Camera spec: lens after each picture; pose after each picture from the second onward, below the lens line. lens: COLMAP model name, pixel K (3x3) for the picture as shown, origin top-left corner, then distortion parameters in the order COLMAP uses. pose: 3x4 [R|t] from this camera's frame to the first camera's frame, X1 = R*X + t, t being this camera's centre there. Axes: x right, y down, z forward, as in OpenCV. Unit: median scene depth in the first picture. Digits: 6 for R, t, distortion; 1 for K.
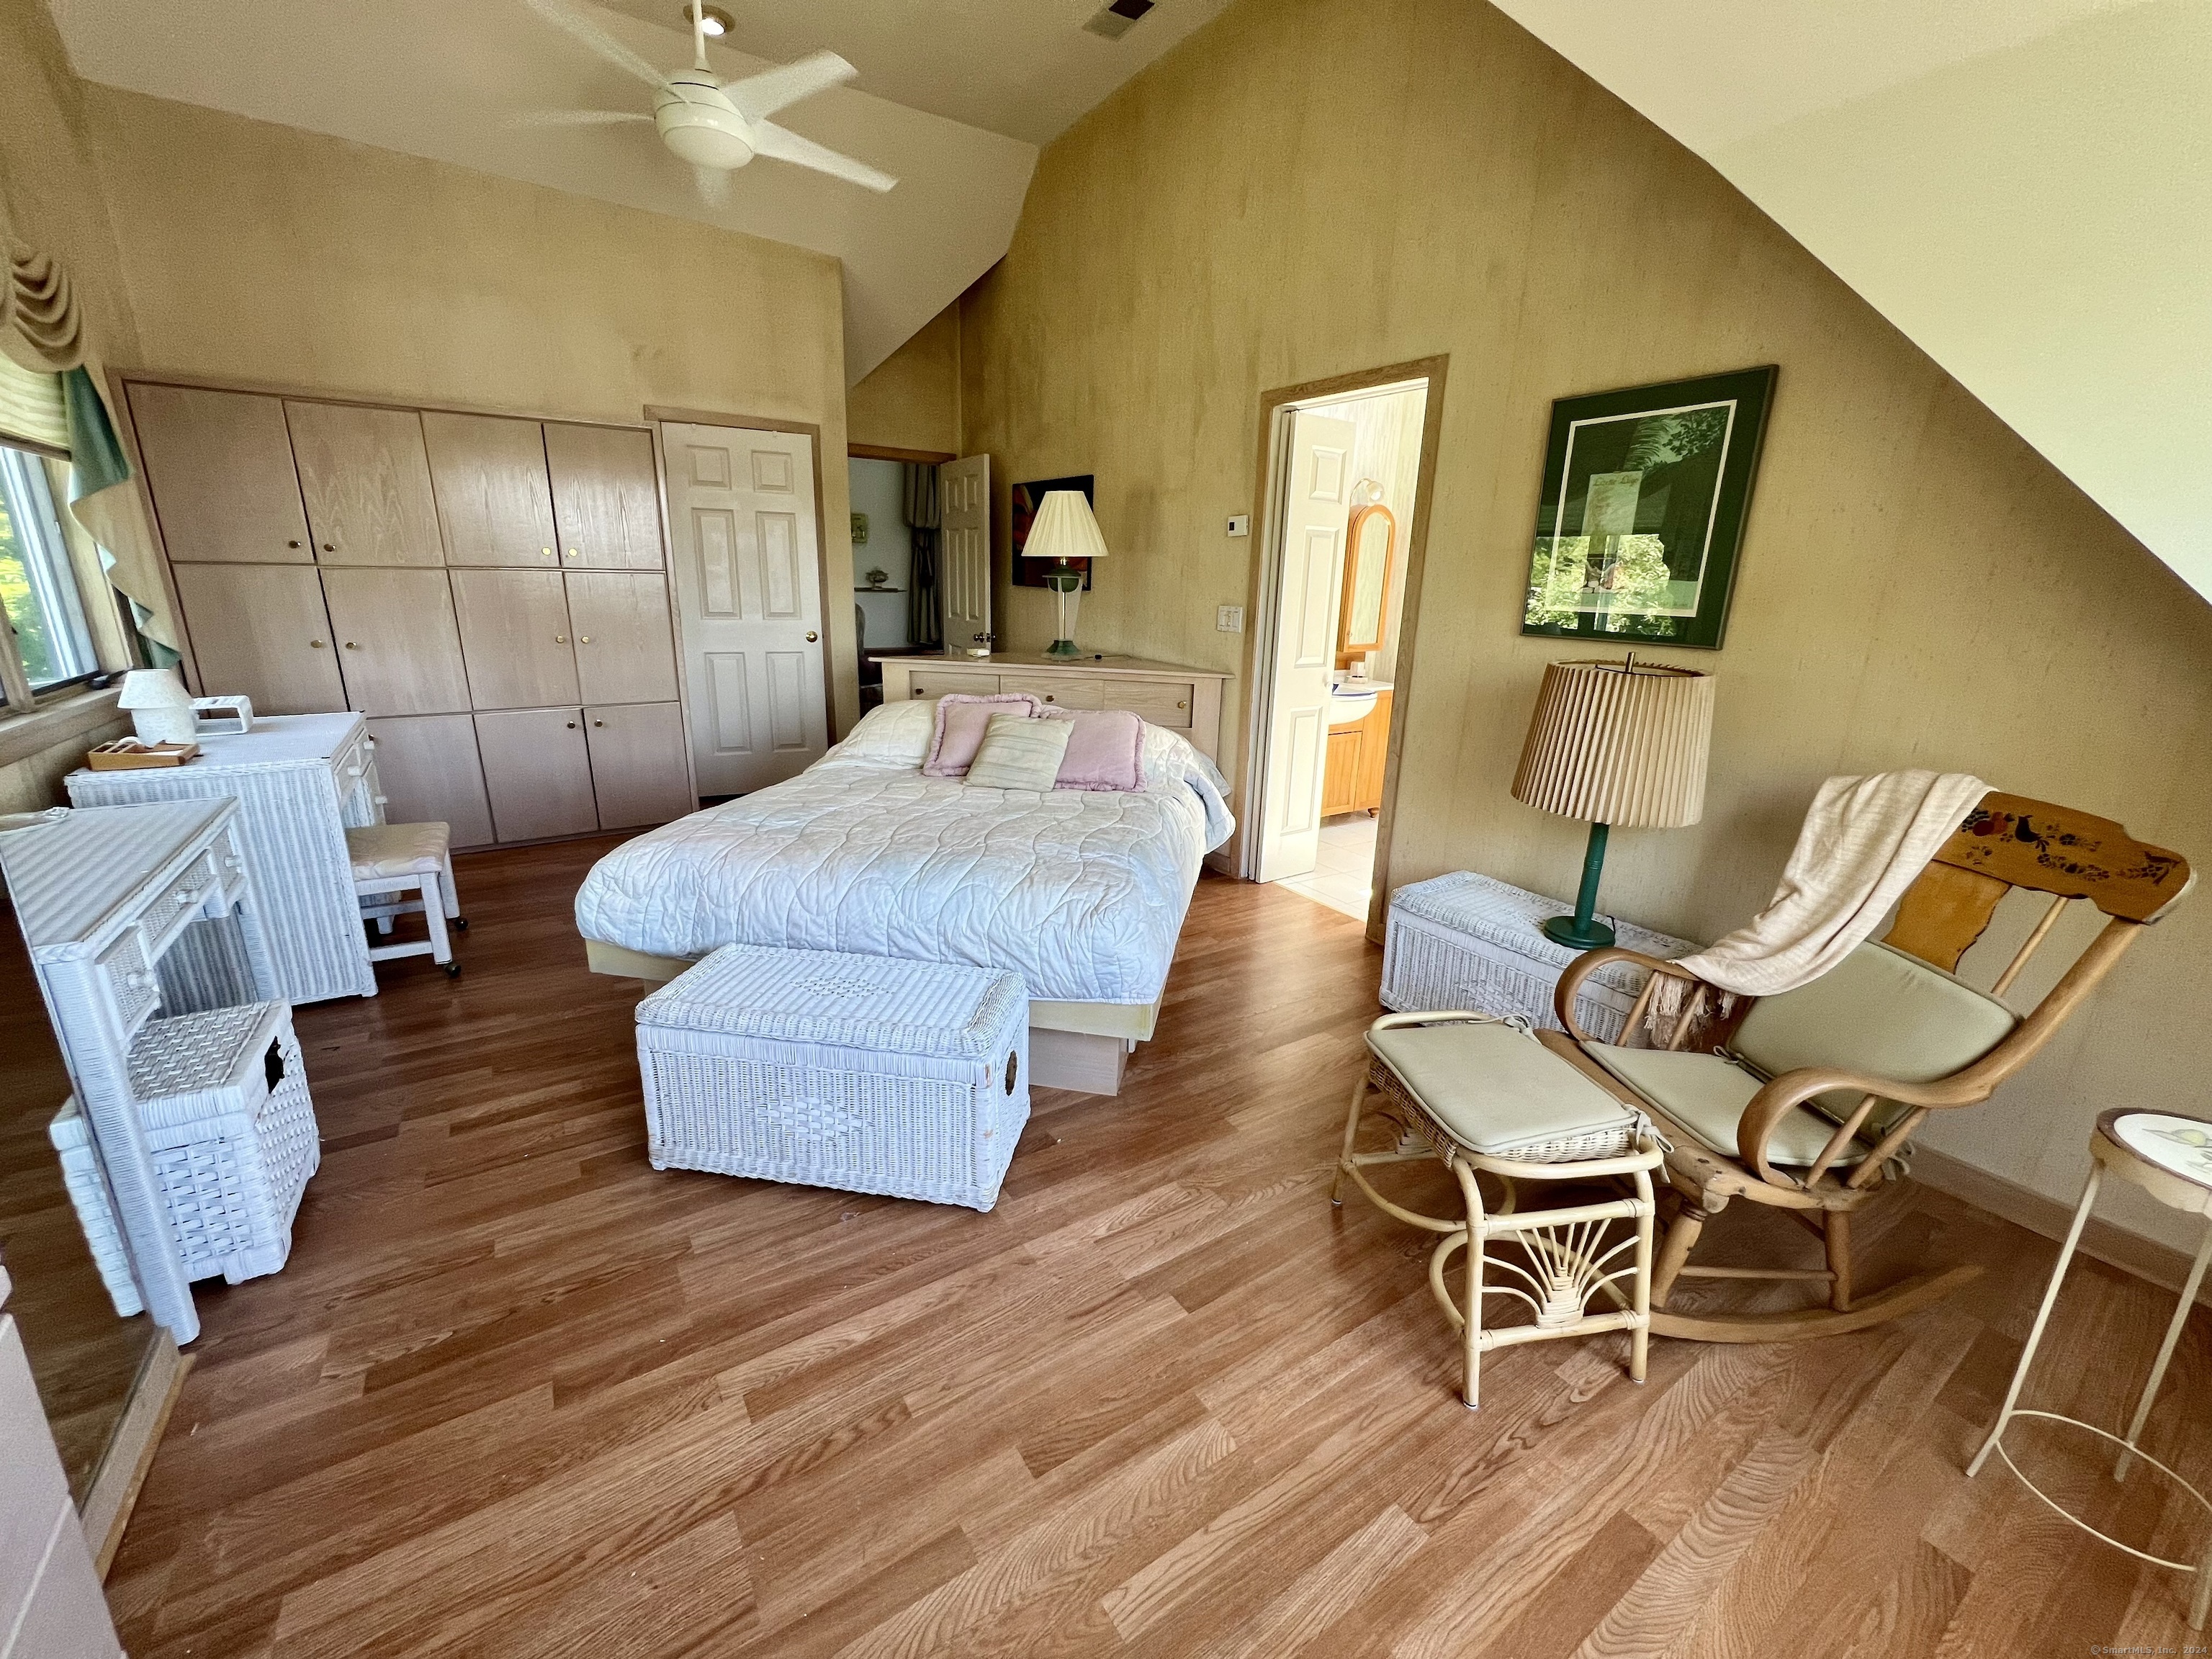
lens RADIAL K [[889.3, 0, 1101.8], [0, 889.3, 824.1], [0, 0, 1]] dist [0.000785, 0.000700]
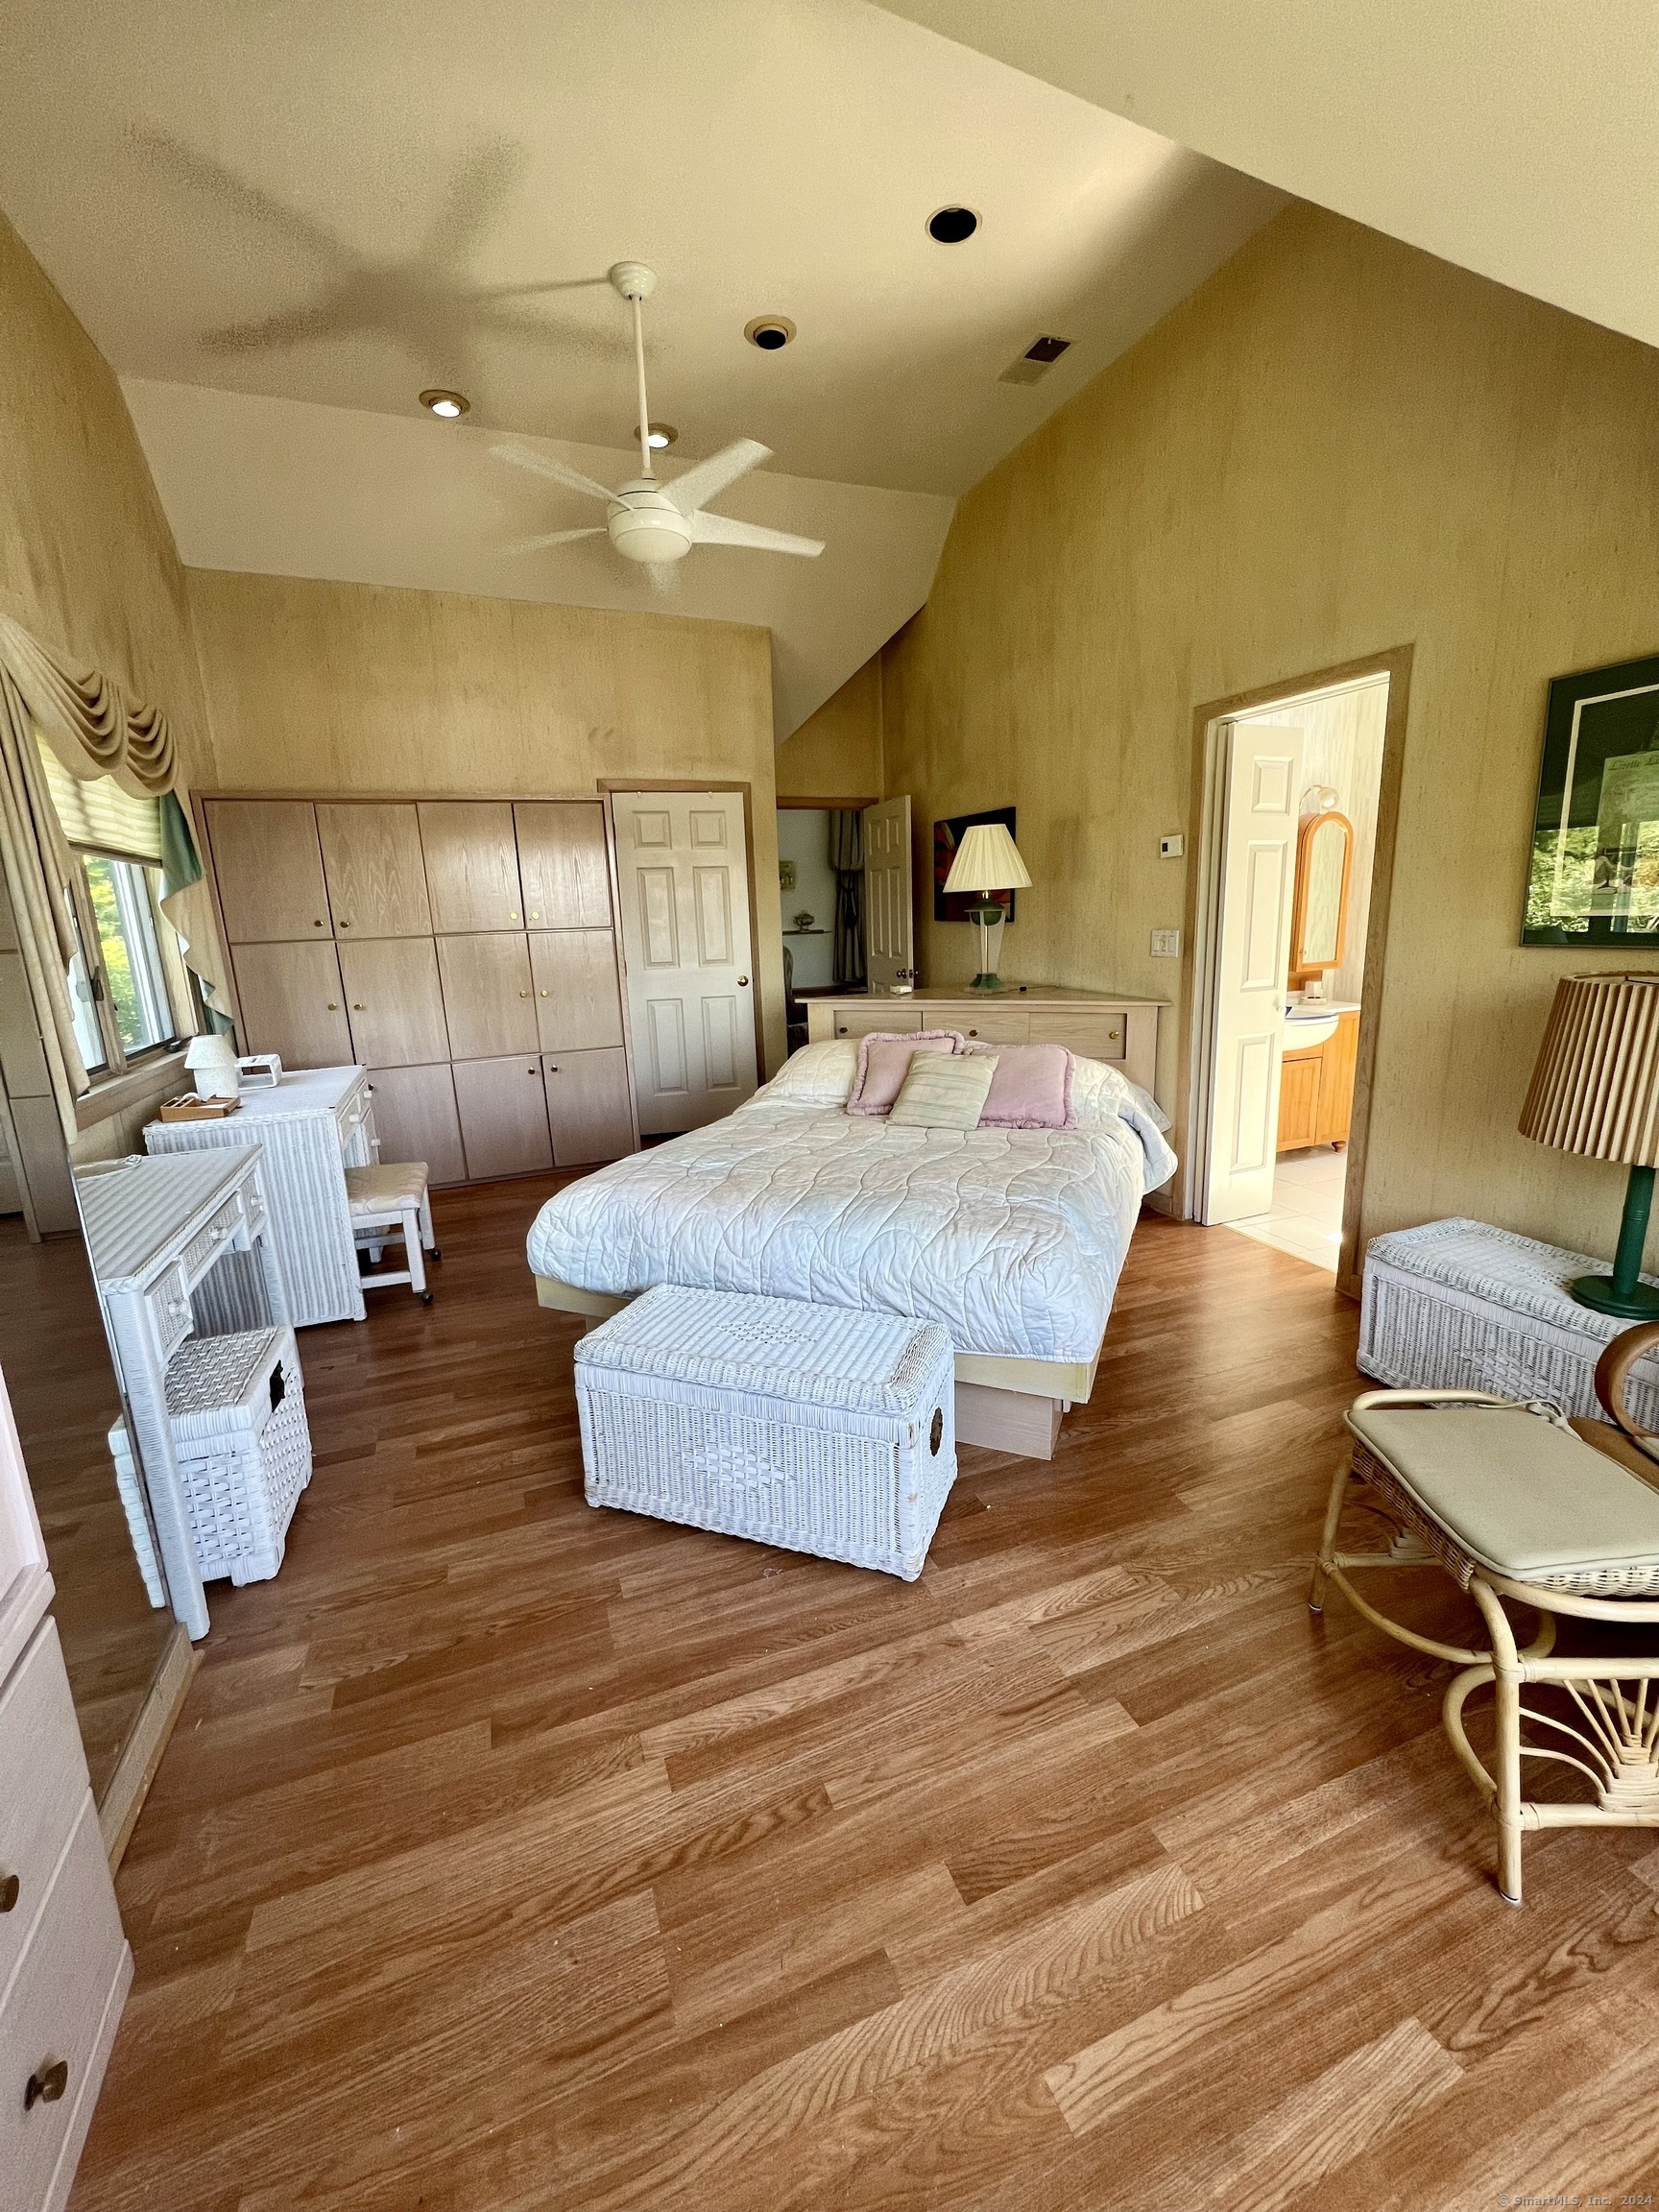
lens RADIAL K [[889.3, 0, 837.6], [0, 889.3, 1098.2], [0, 0, 1]] dist [0.000785, 0.000700]
pose [[0.977564, -0.015904, -0.210037, -0.000262], [0.002671, 0.998001, -0.063137, -0.015280], [0.210622, 0.061159, 0.975653, 0.030240]]
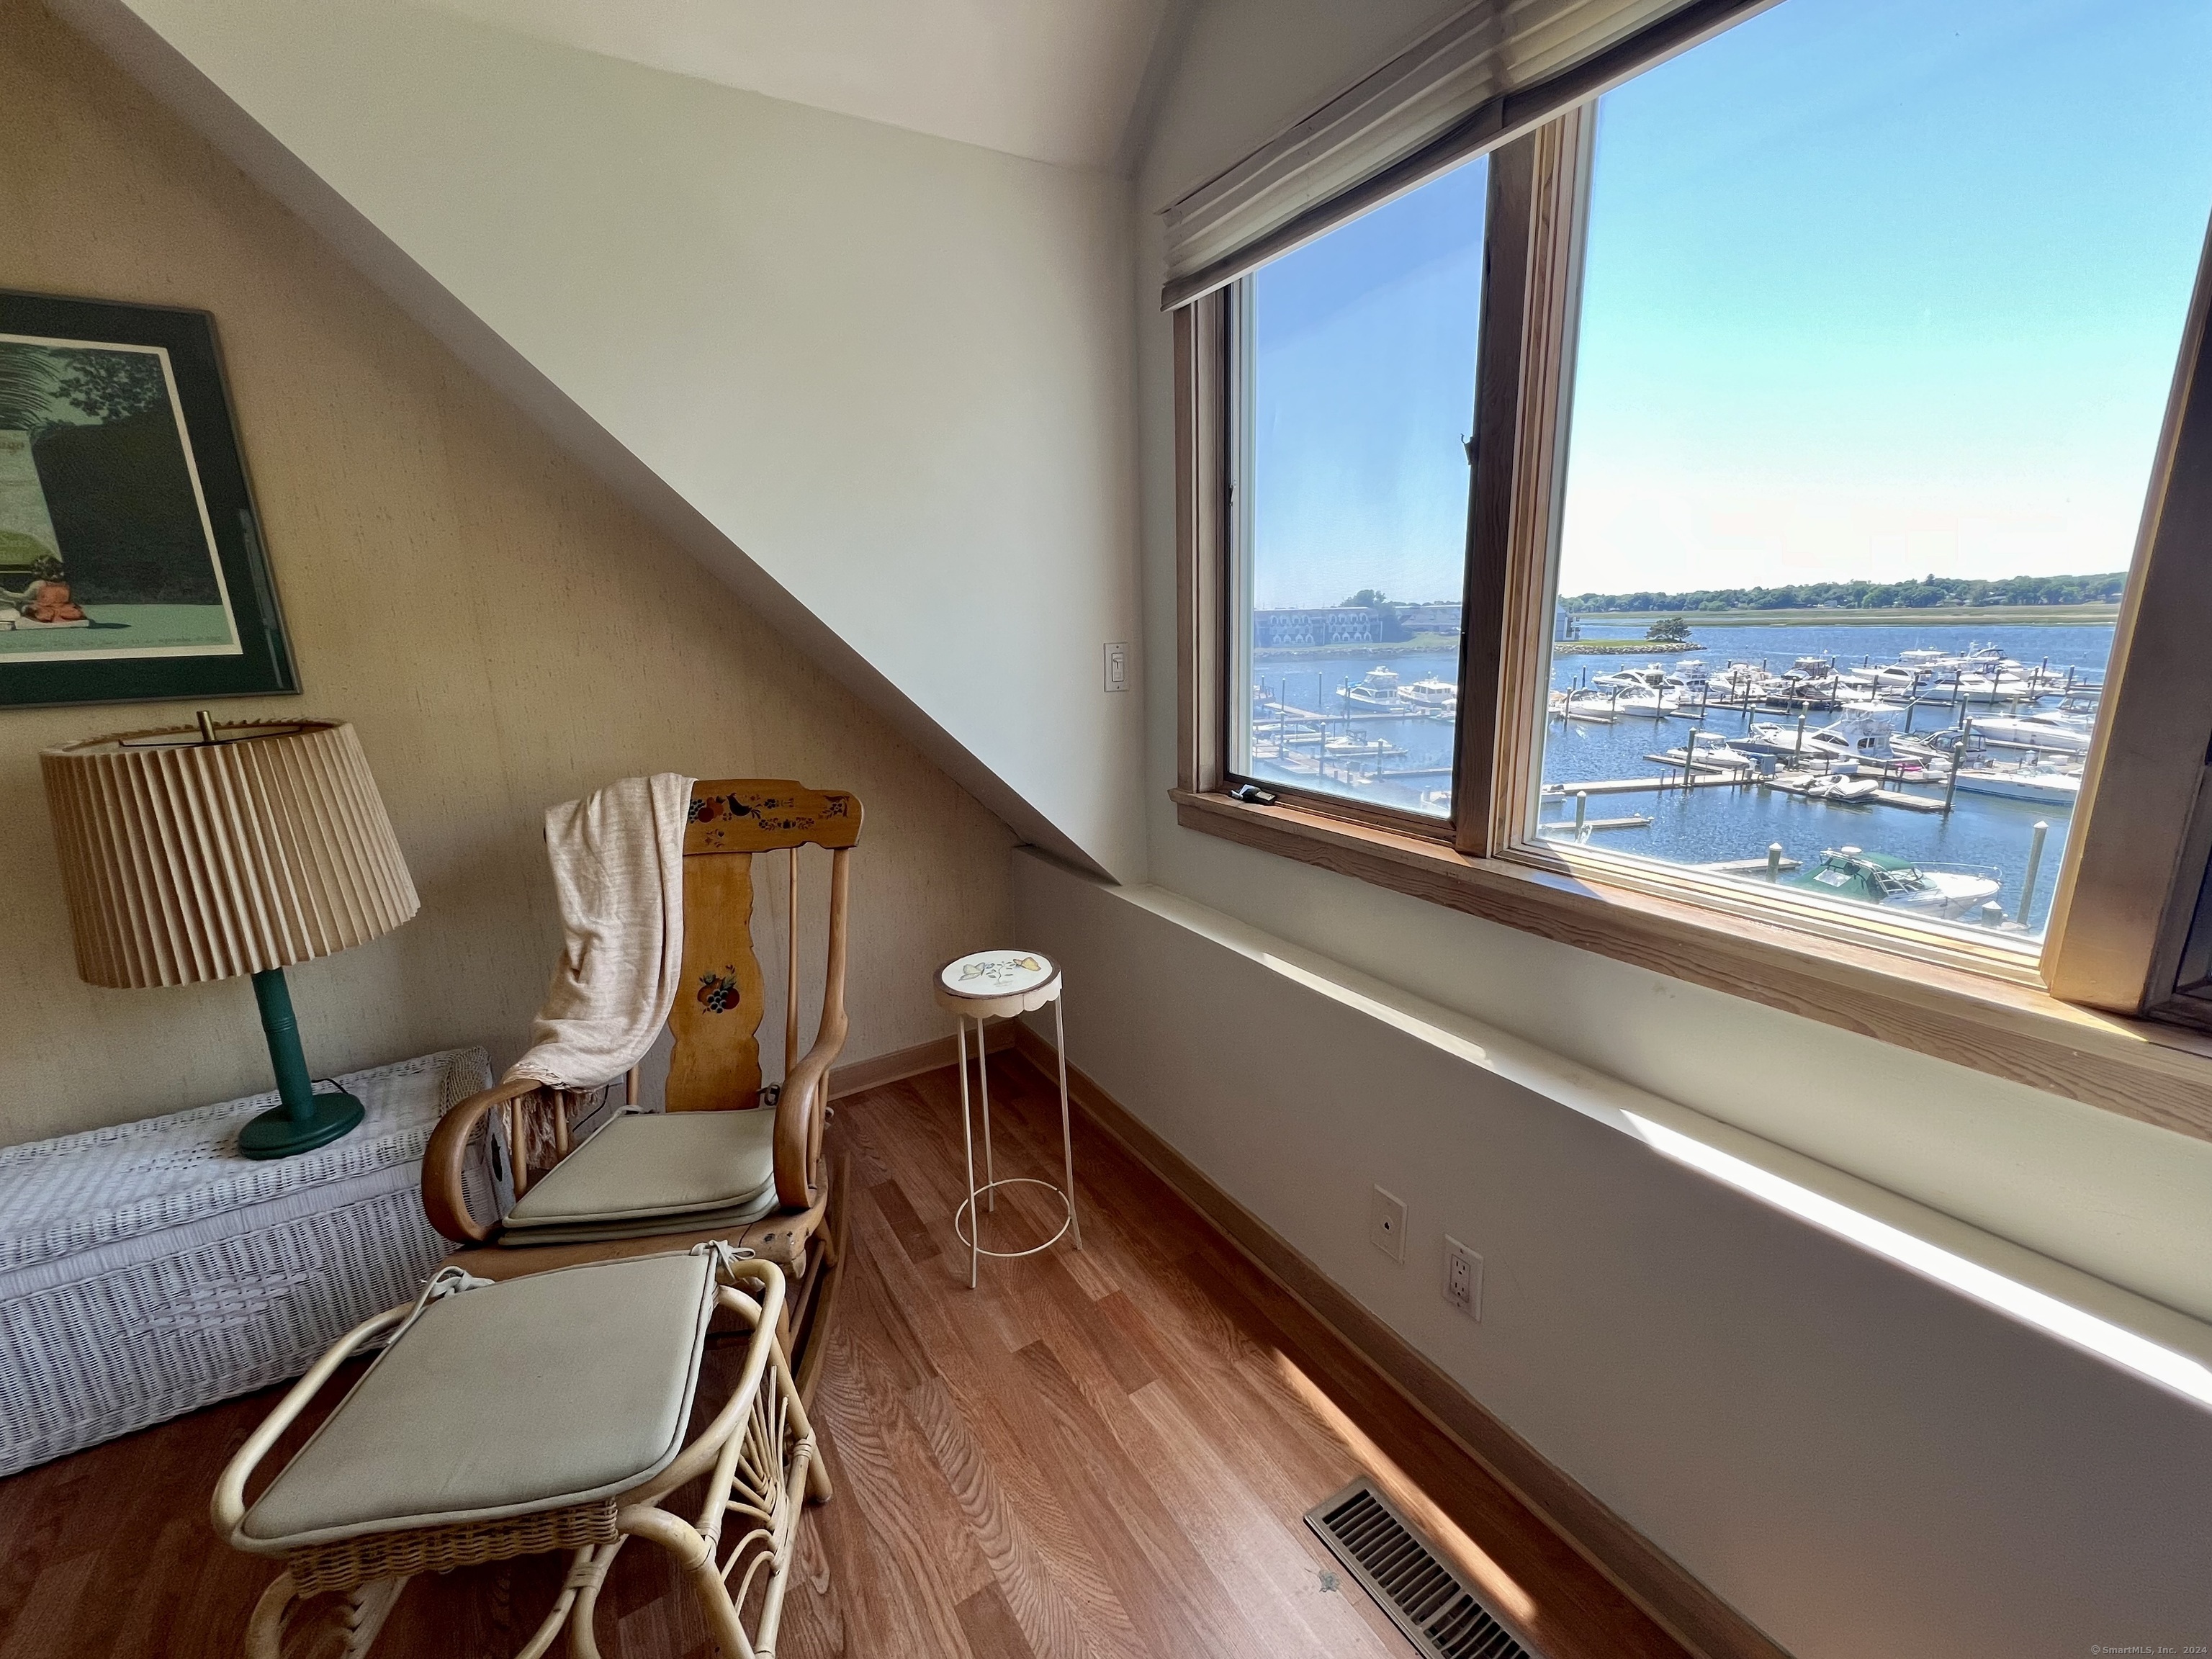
lens RADIAL K [[885.6, 0, 1097.6], [0, 885.6, 824.6], [0, 0, 1]] dist [-0.002387, 0.000553]
pose [[0.021118, -0.257354, 0.966086, -0.048791], [0.293989, 0.925179, 0.240030, -0.090611], [-0.955576, 0.278949, 0.095197, 0.381951]]
